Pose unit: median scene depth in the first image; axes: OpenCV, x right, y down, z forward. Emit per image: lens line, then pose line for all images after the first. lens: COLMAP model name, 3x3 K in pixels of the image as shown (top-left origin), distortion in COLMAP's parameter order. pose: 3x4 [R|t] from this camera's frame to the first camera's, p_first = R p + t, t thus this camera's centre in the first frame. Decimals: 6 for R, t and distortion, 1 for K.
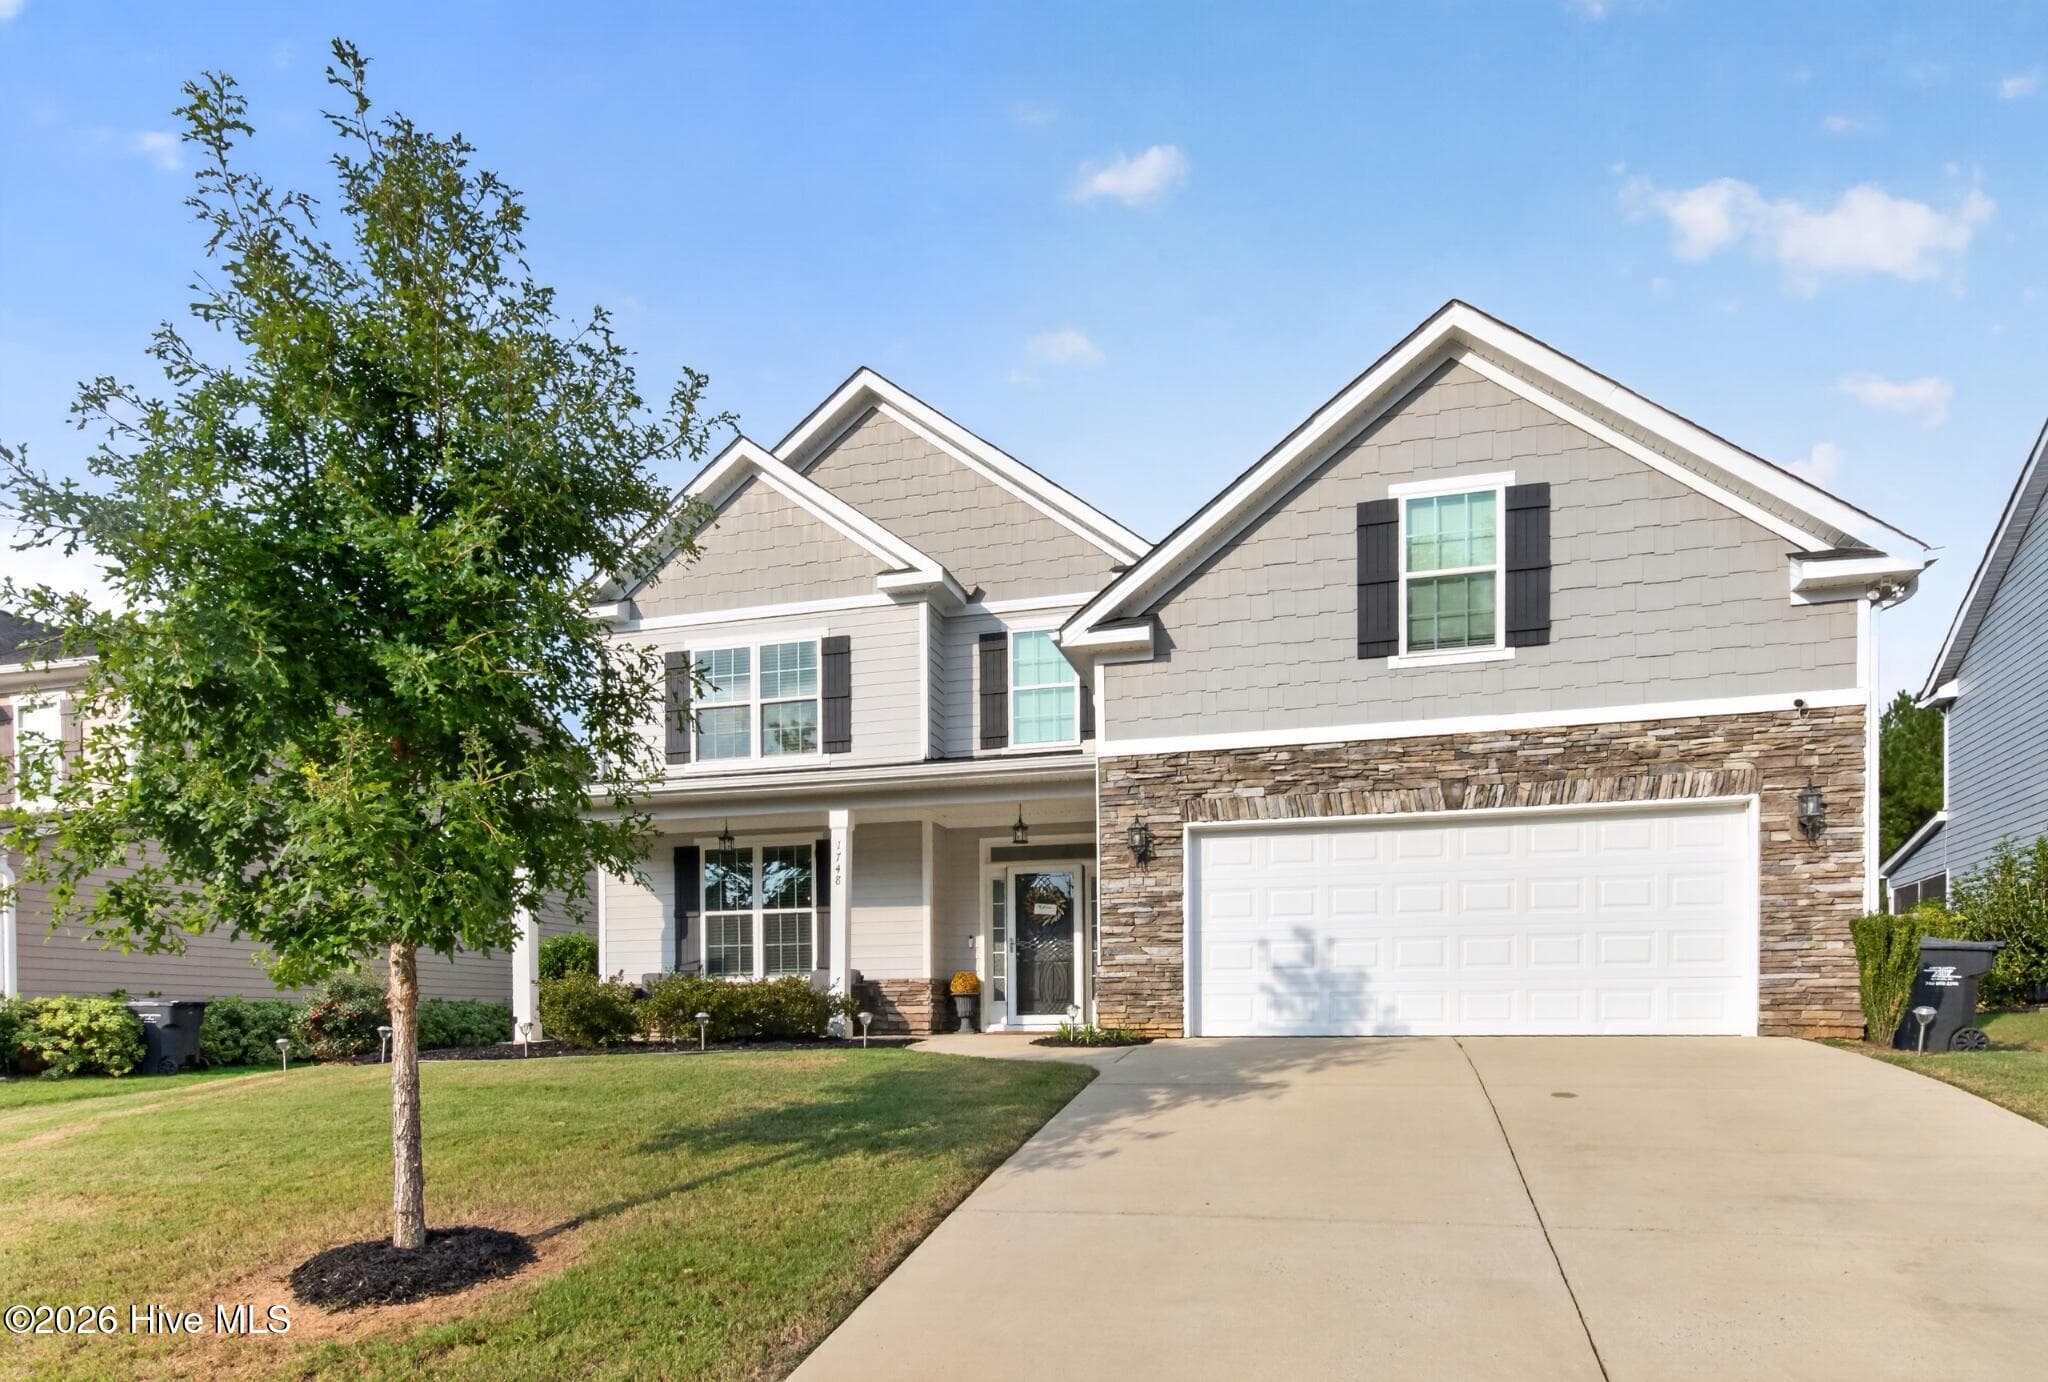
lens RADIAL K [[1332.1, 0, 1022.0], [0, 1332.1, 1016.5], [0, 0, 1]] dist [0.019187, -0.001420]
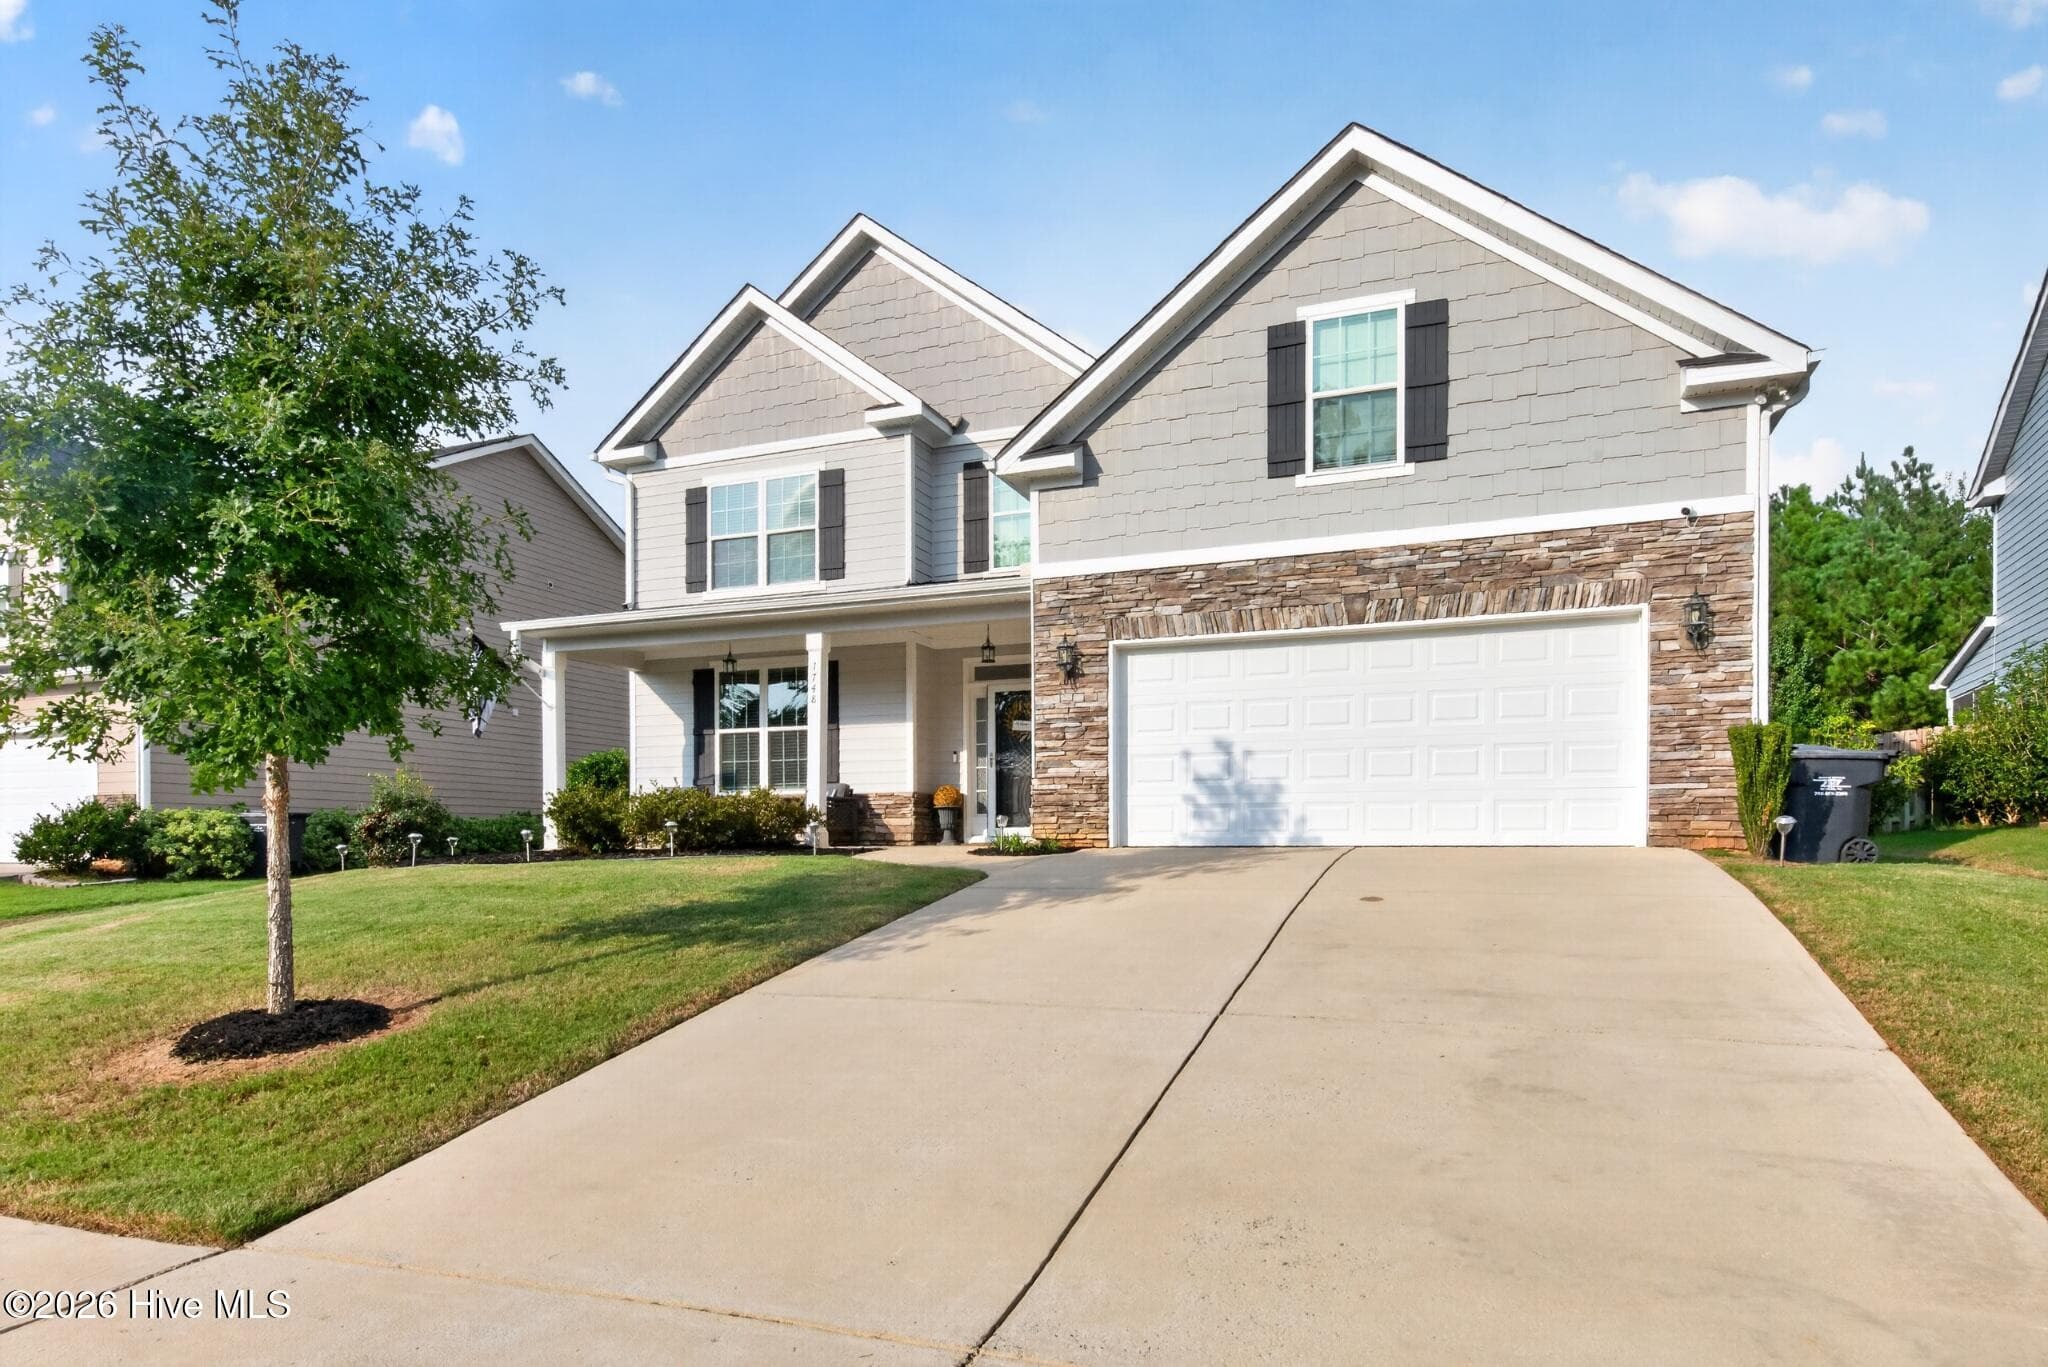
lens RADIAL K [[1329.8, 0, 1022.0], [0, 1329.8, 843.8], [0, 0, 1]] dist [0.017194, -0.001721]
pose [[0.991192, 0.005479, -0.132318, 0.202825], [-0.004832, 0.999975, 0.005208, 0.008850], [0.132343, -0.004523, 0.991194, -0.042499]]
